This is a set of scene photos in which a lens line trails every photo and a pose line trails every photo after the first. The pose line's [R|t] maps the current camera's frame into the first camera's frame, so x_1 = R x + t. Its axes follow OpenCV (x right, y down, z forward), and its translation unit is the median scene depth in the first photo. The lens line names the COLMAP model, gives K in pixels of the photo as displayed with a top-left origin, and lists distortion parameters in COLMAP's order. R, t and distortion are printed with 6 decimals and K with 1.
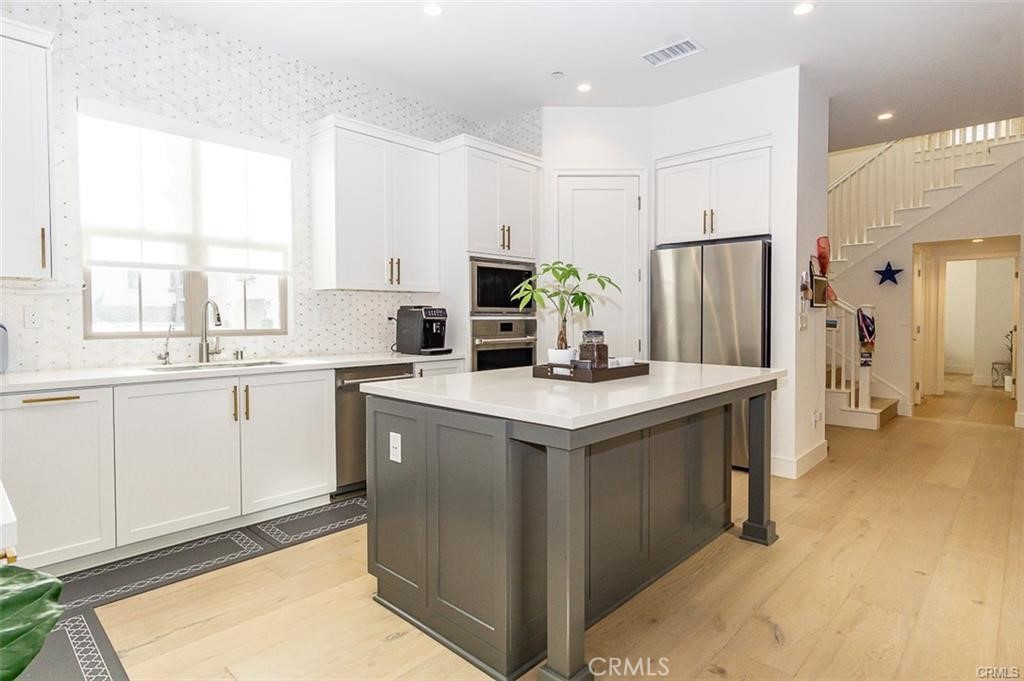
lens RADIAL K [[546.4, 0, 513.9], [0, 546.4, 330.7], [0, 0, 1]] dist [0.008033, 0.001734]
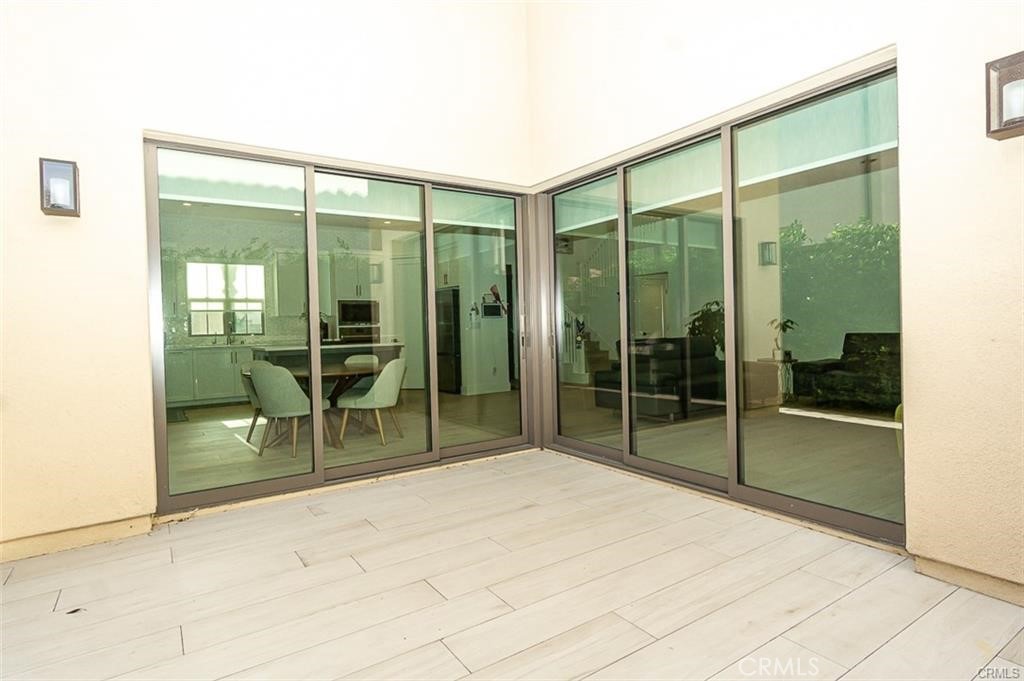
lens RADIAL K [[546.4, 0, 512.2], [0, 546.4, 332.8], [0, 0, 1]] dist [0.008033, 0.001734]
pose [[0.975055, -0.020700, -0.220996, 1.359988], [0.017968, 0.999735, -0.014366, 0.057708], [0.221235, 0.010036, 0.975169, -1.299011]]
